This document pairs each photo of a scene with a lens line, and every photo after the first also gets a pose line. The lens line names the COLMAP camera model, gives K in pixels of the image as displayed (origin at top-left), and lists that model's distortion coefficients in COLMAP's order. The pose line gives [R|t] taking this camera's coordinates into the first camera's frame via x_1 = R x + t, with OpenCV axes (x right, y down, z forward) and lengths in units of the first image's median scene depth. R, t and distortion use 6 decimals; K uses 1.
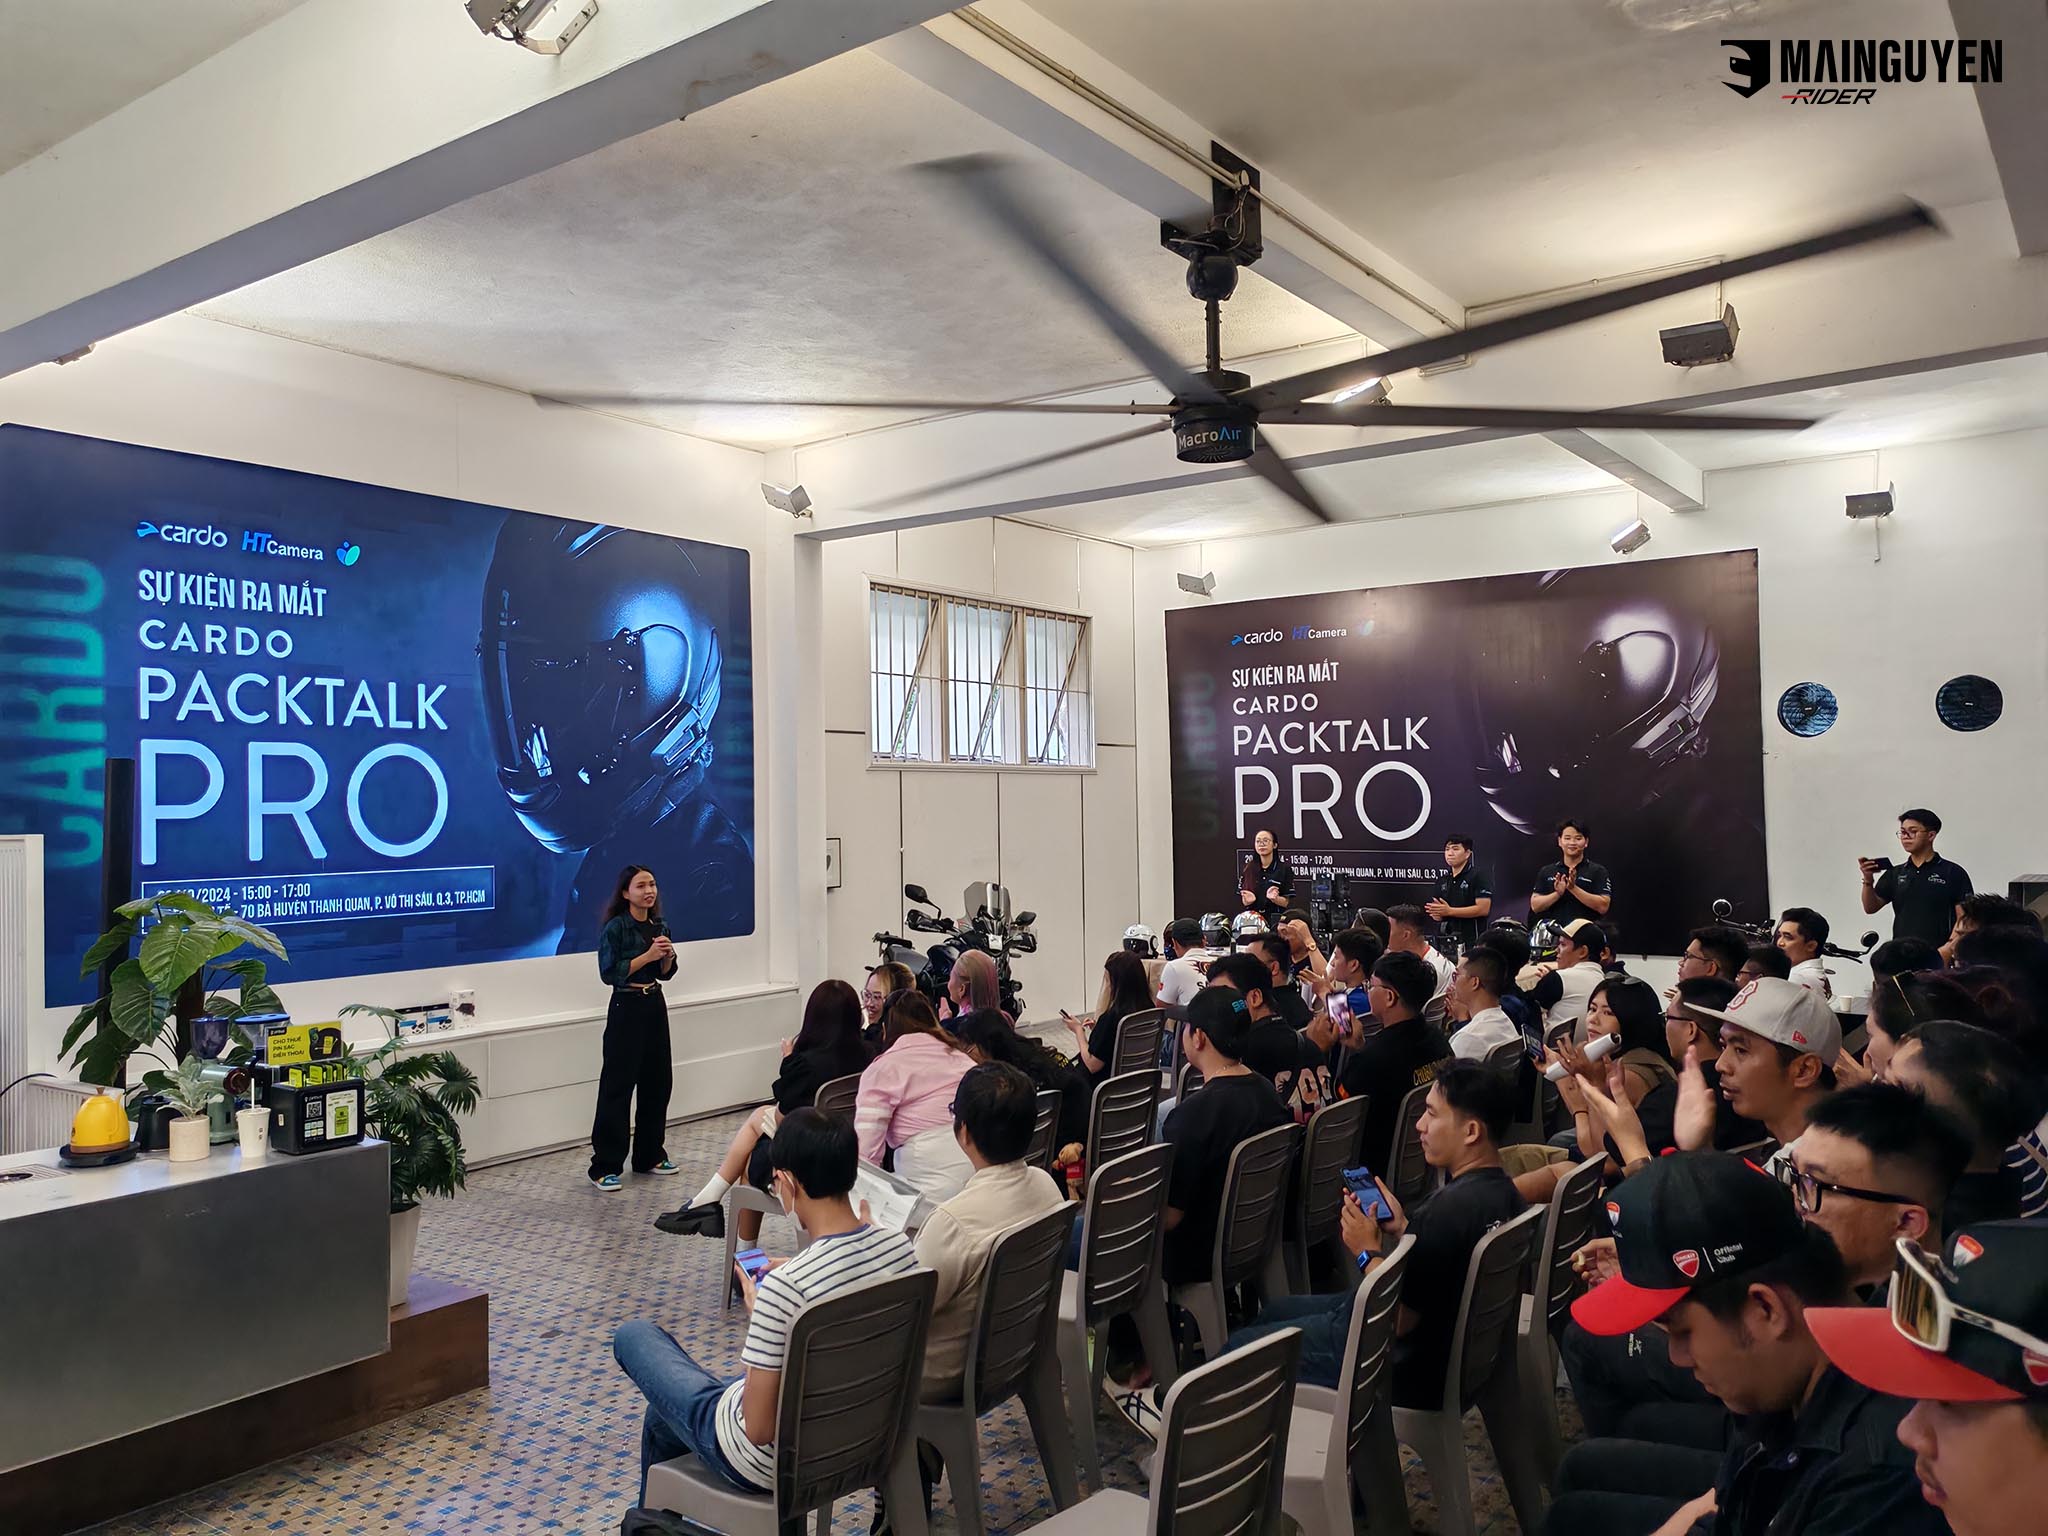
lens RADIAL K [[1580.5, 0, 1014.6], [0, 1580.5, 768.0], [0, 0, 1]] dist [0.016885, -0.010572]
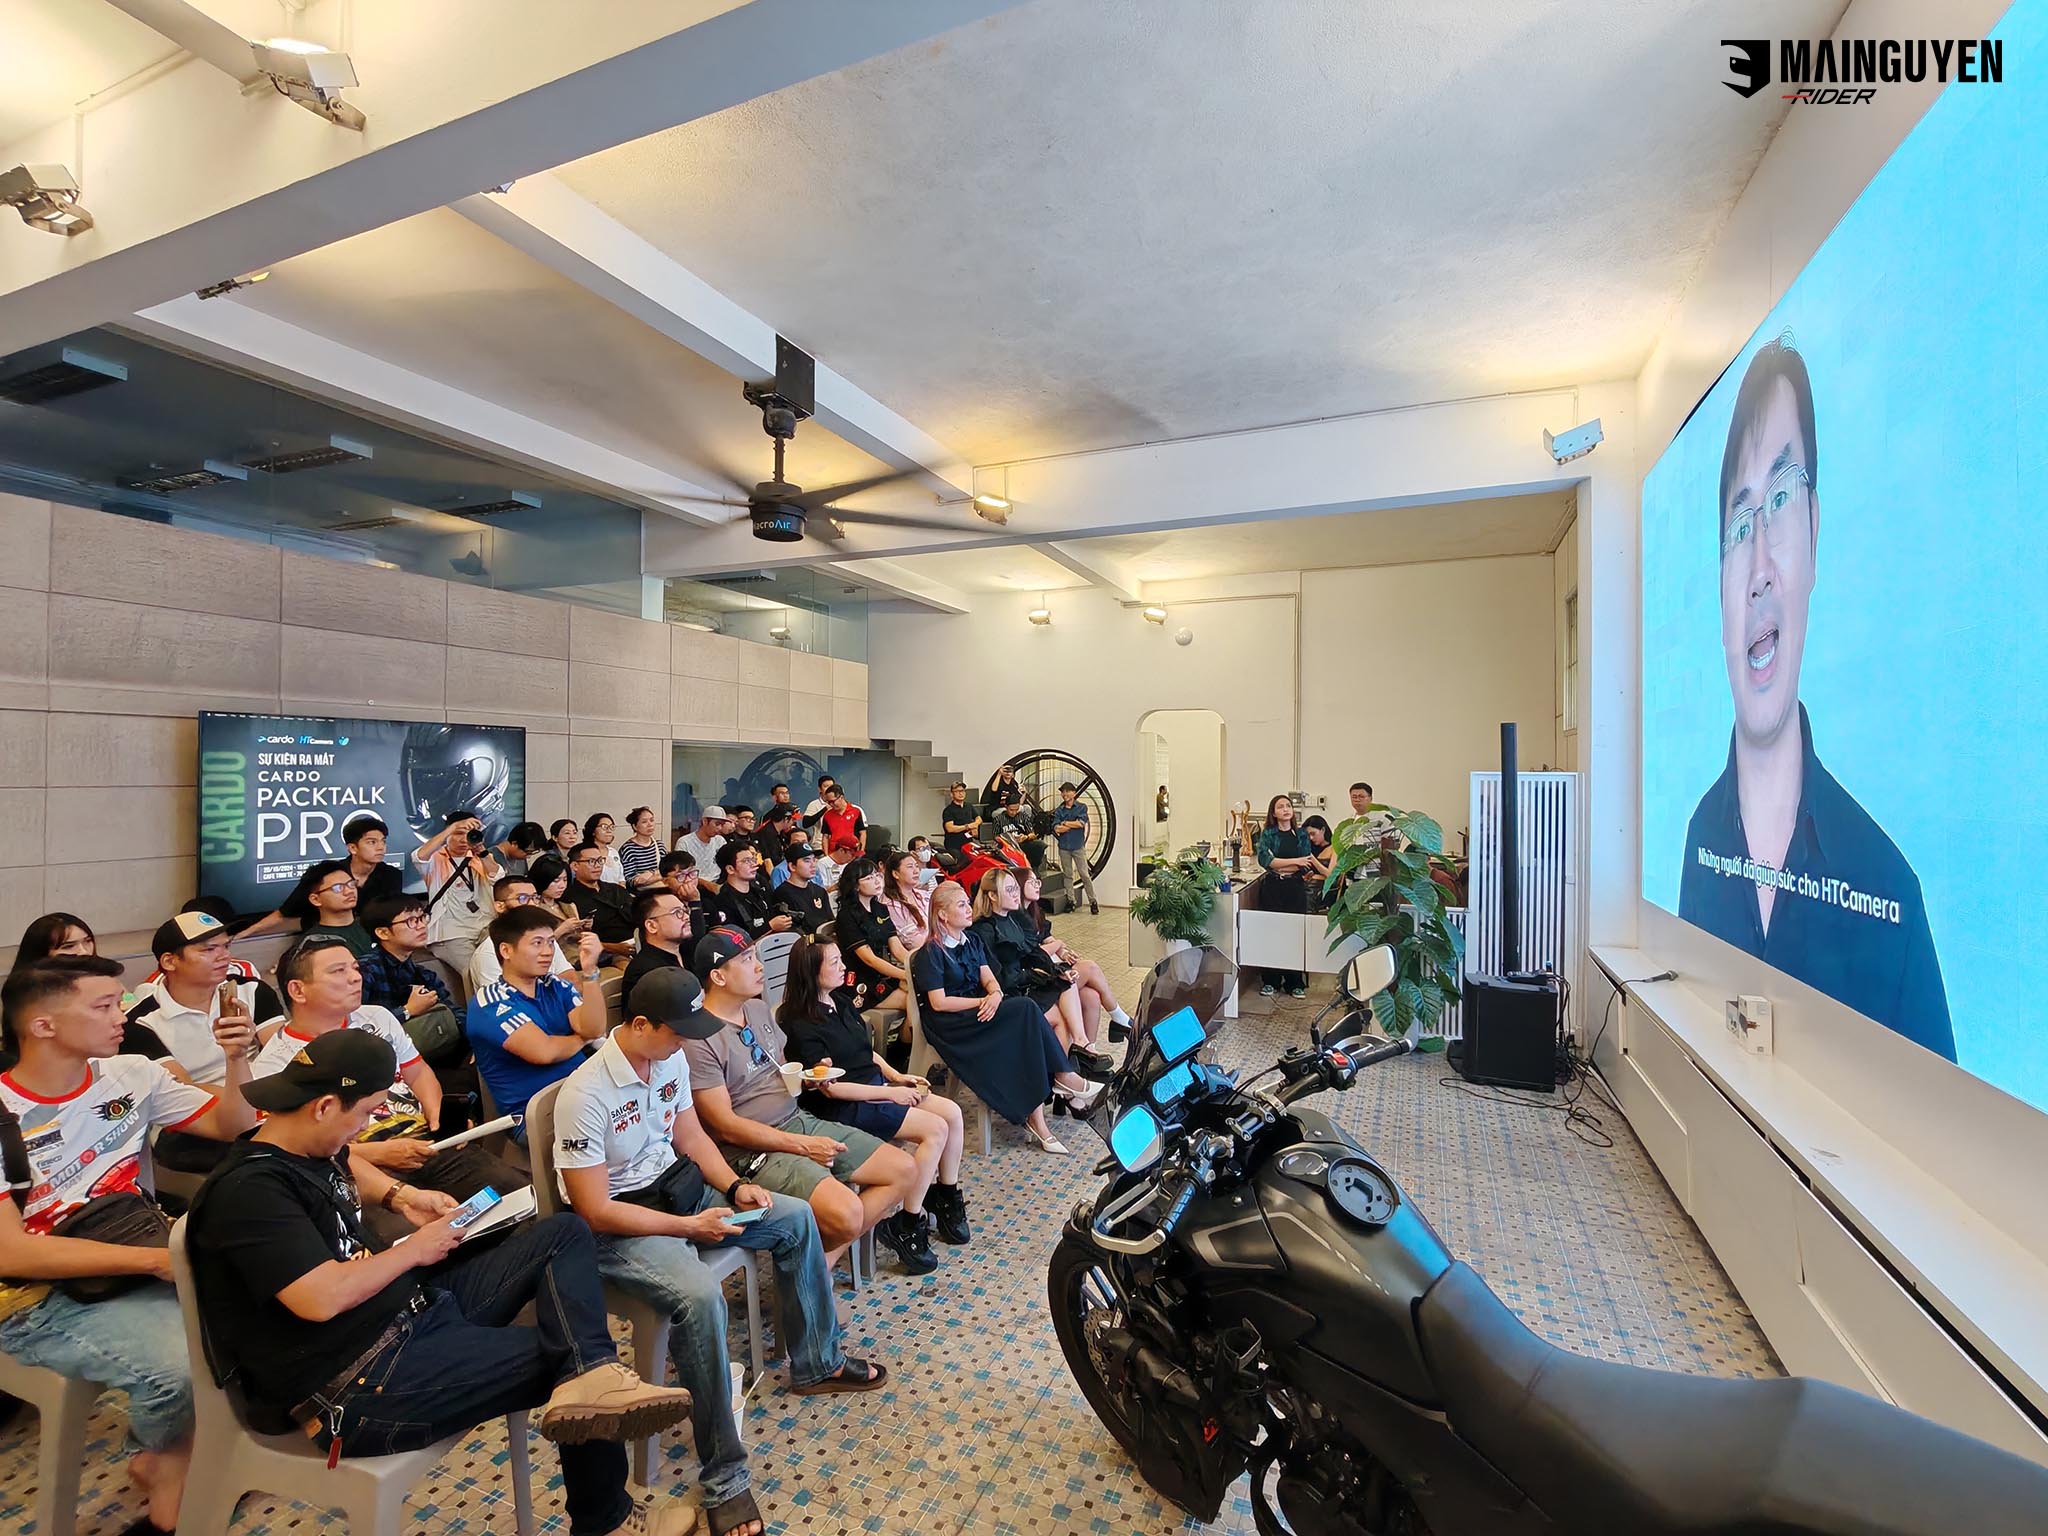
lens RADIAL K [[935.7, 0, 1027.5], [0, 935.7, 760.7], [0, 0, 1]] dist [-0.004616, -0.000672]
pose [[-0.225591, 0.026499, 0.973862, -1.000574], [-0.033889, 0.998812, -0.035028, -0.049702], [-0.973632, -0.040905, -0.224425, 0.465877]]
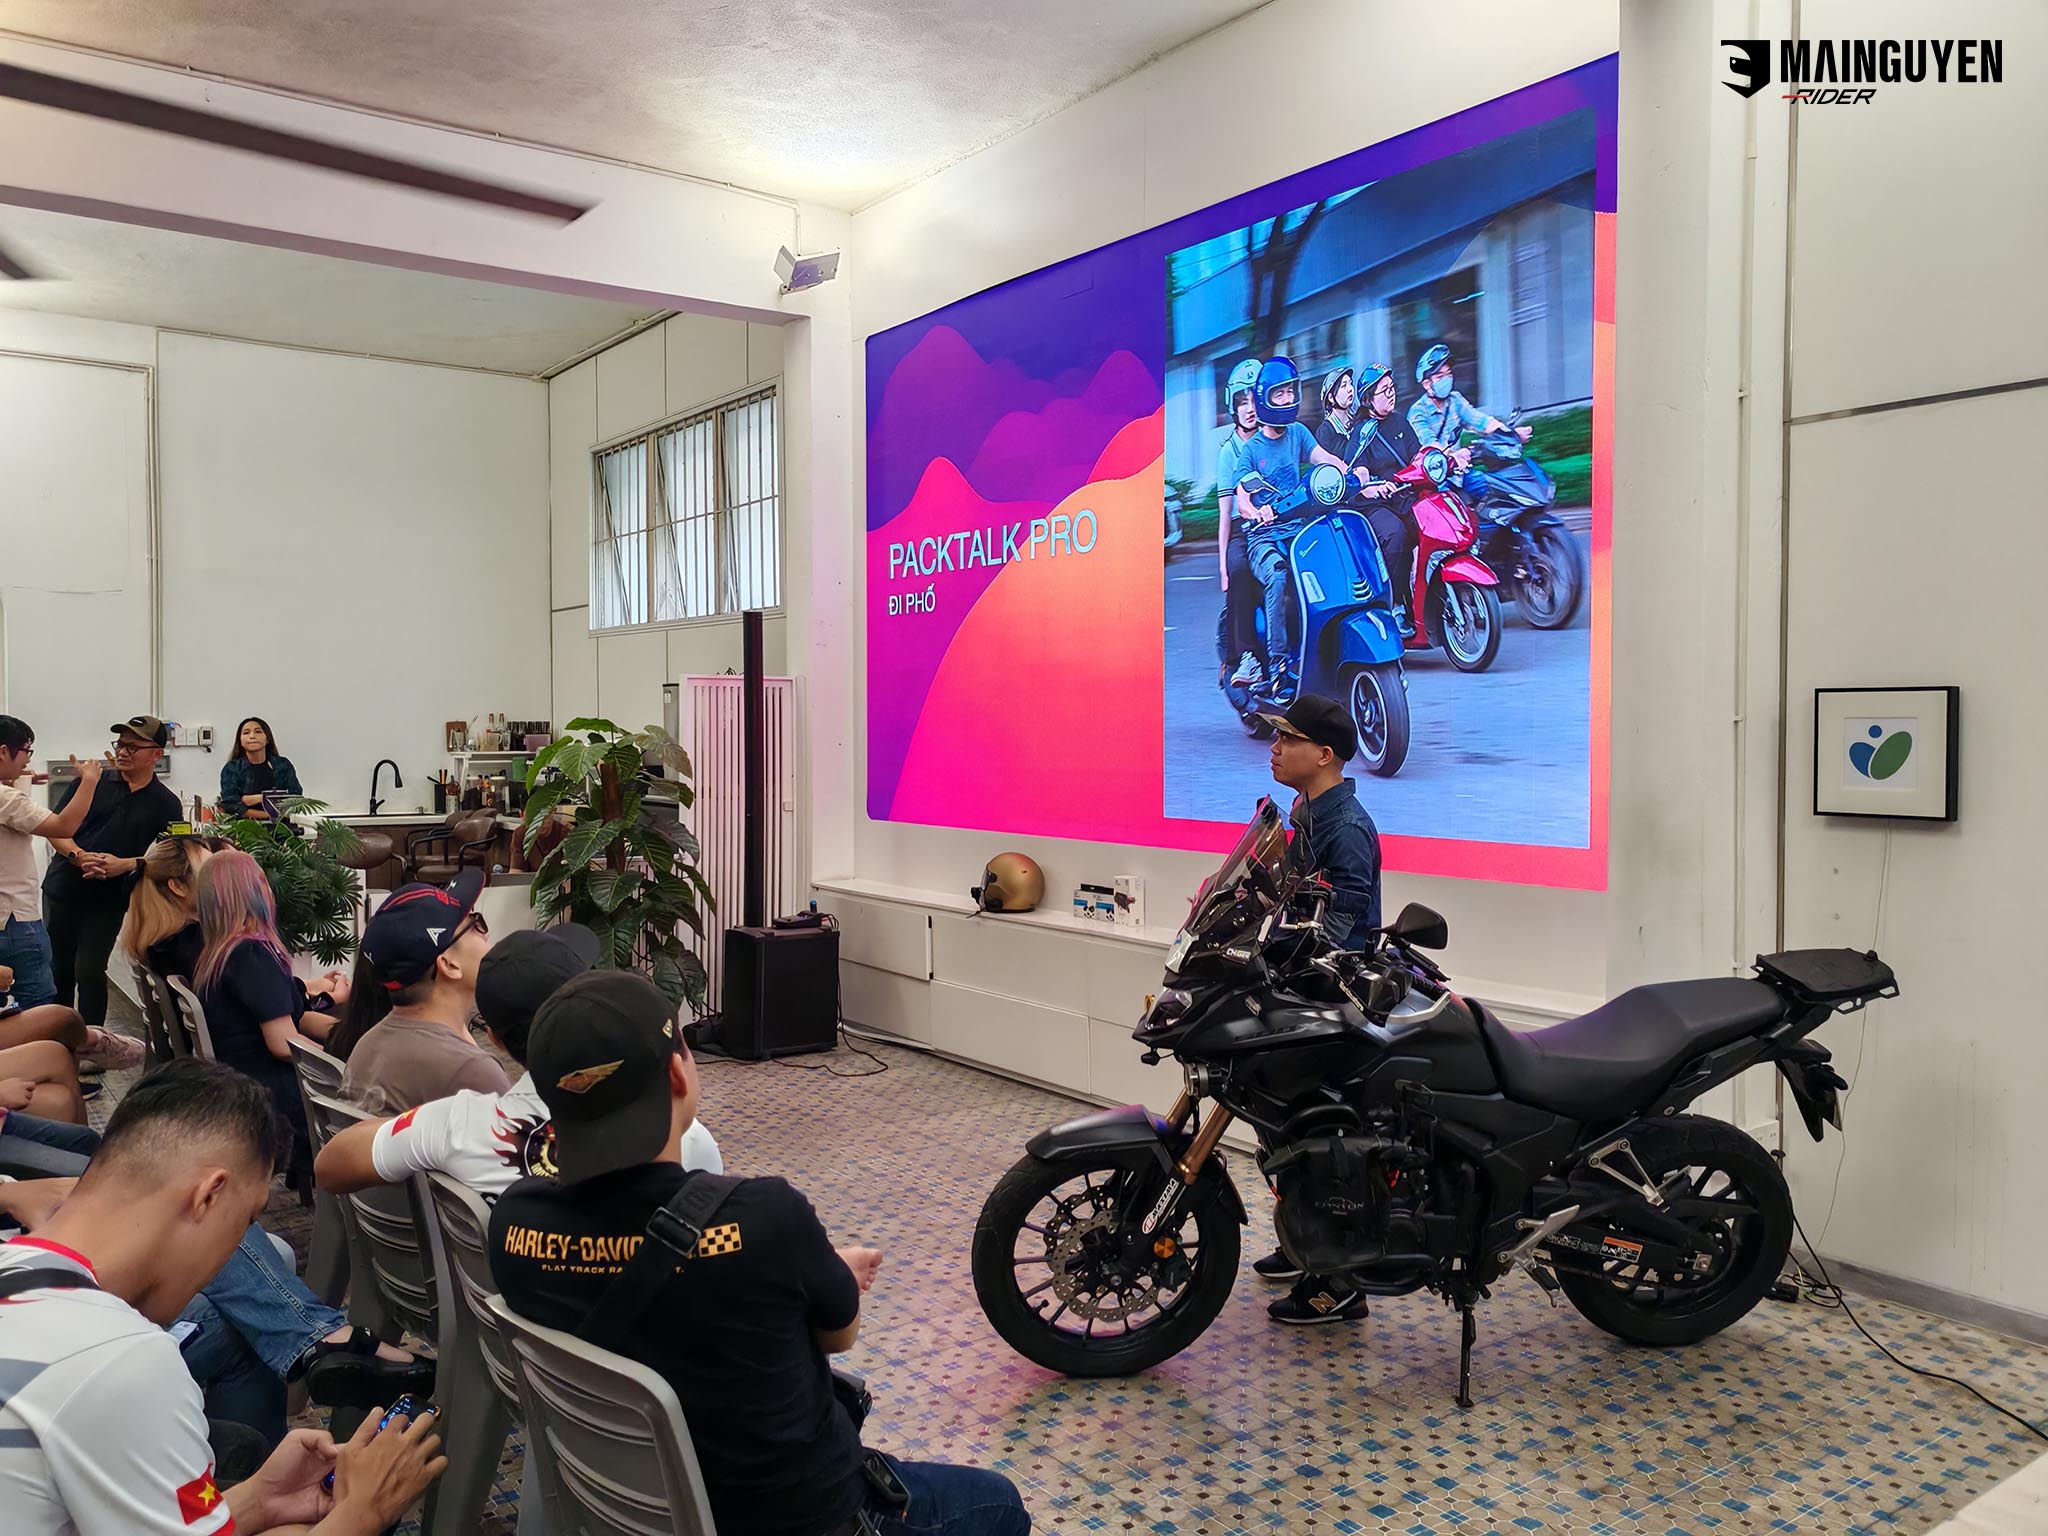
lens RADIAL K [[1580.5, 0, 1021.2], [0, 1580.5, 764.9], [0, 0, 1]] dist [0.016885, -0.010572]
pose [[-0.950531, 0.007252, 0.310546, -0.777249], [0.006228, 0.999971, -0.004291, -0.005550], [-0.310569, -0.002145, -0.950549, 0.946722]]
